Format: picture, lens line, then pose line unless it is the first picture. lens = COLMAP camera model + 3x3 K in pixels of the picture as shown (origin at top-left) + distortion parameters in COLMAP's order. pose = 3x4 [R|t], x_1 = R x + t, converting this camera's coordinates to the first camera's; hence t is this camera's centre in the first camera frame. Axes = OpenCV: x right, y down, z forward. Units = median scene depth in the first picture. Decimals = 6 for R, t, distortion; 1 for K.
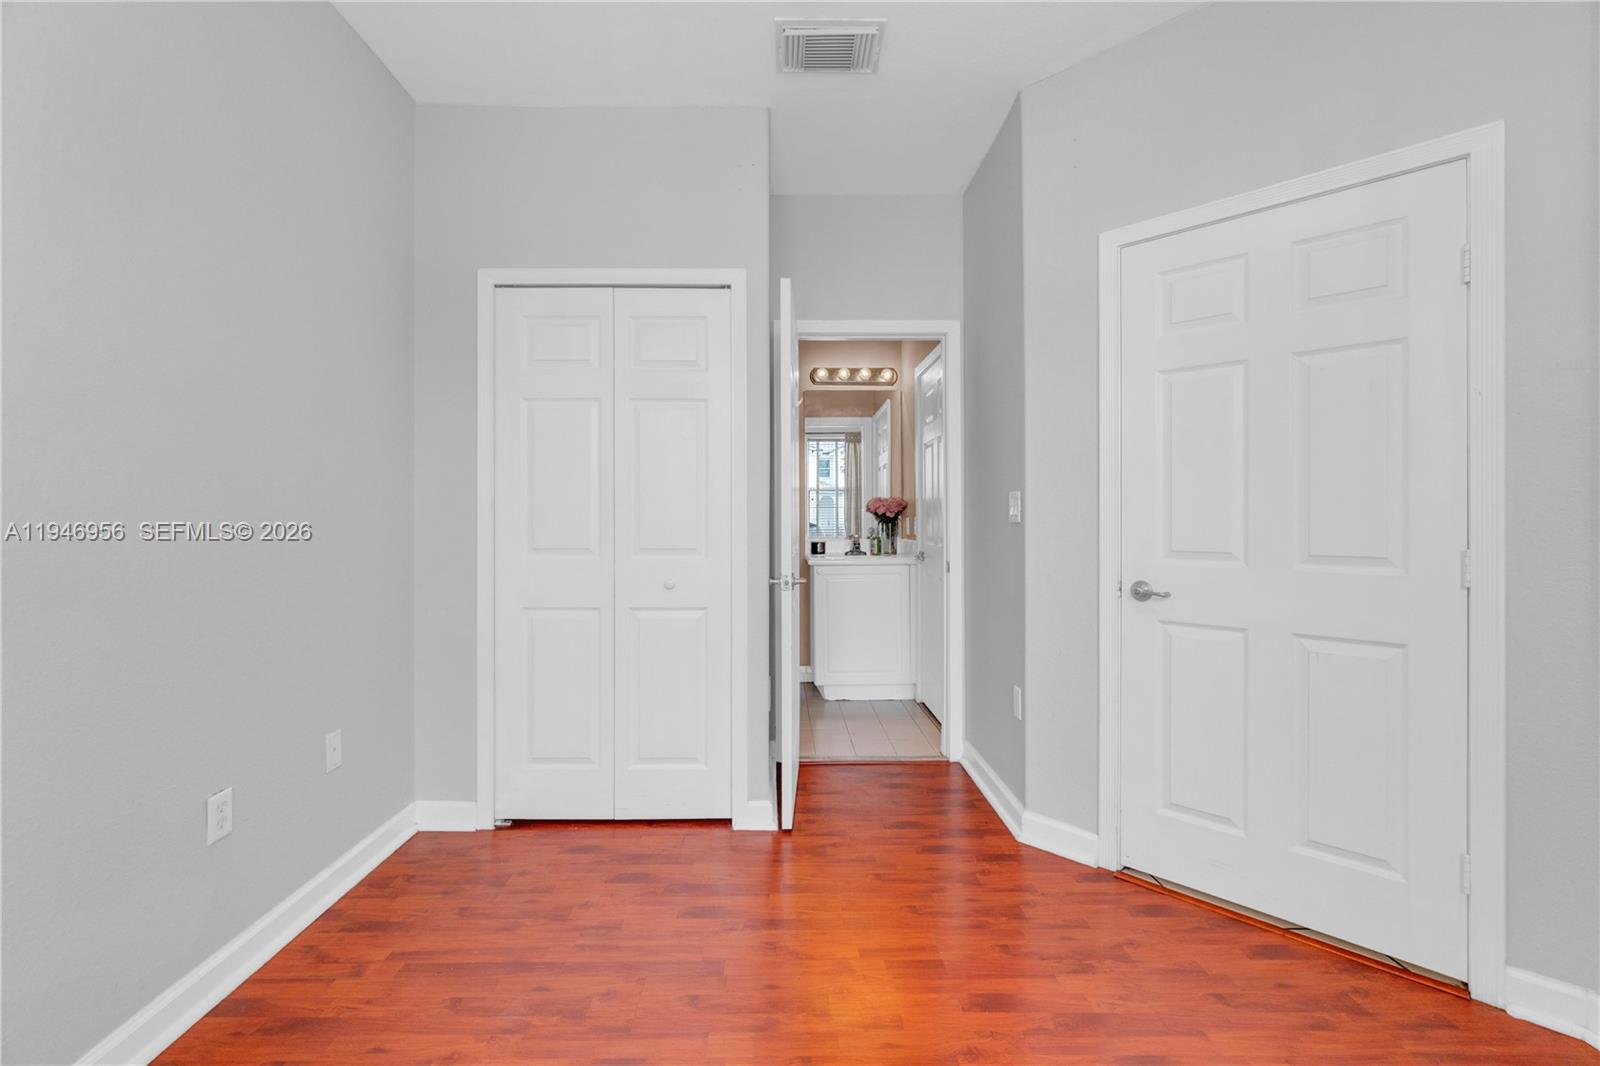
lens RADIAL K [[702.5, 0, 786.4], [0, 702.5, 526.5], [0, 0, 1]] dist [-0.004492, 0.004251]
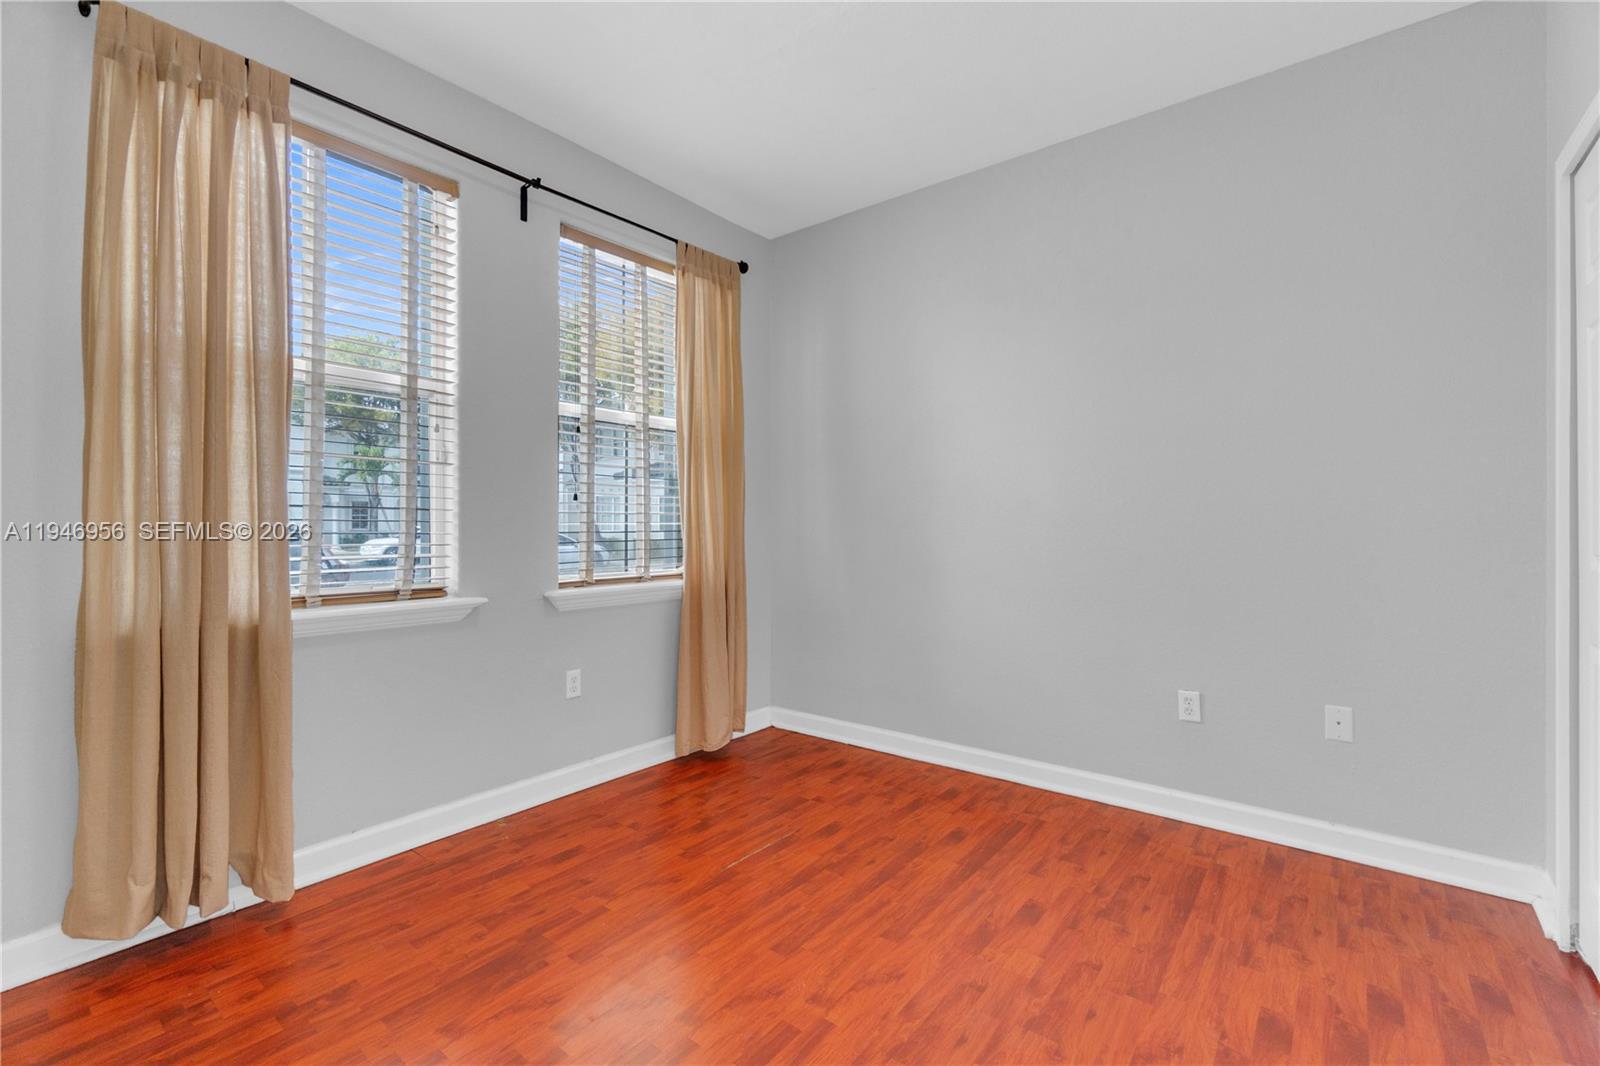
lens RADIAL K [[702.5, 0, 796.1], [0, 702.5, 527.6], [0, 0, 1]] dist [-0.004492, 0.004251]
pose [[-0.634269, -0.003263, -0.773105, 0.848682], [-0.011368, 0.999922, 0.005106, 0.011860], [0.773029, 0.012027, -0.634257, 1.149520]]
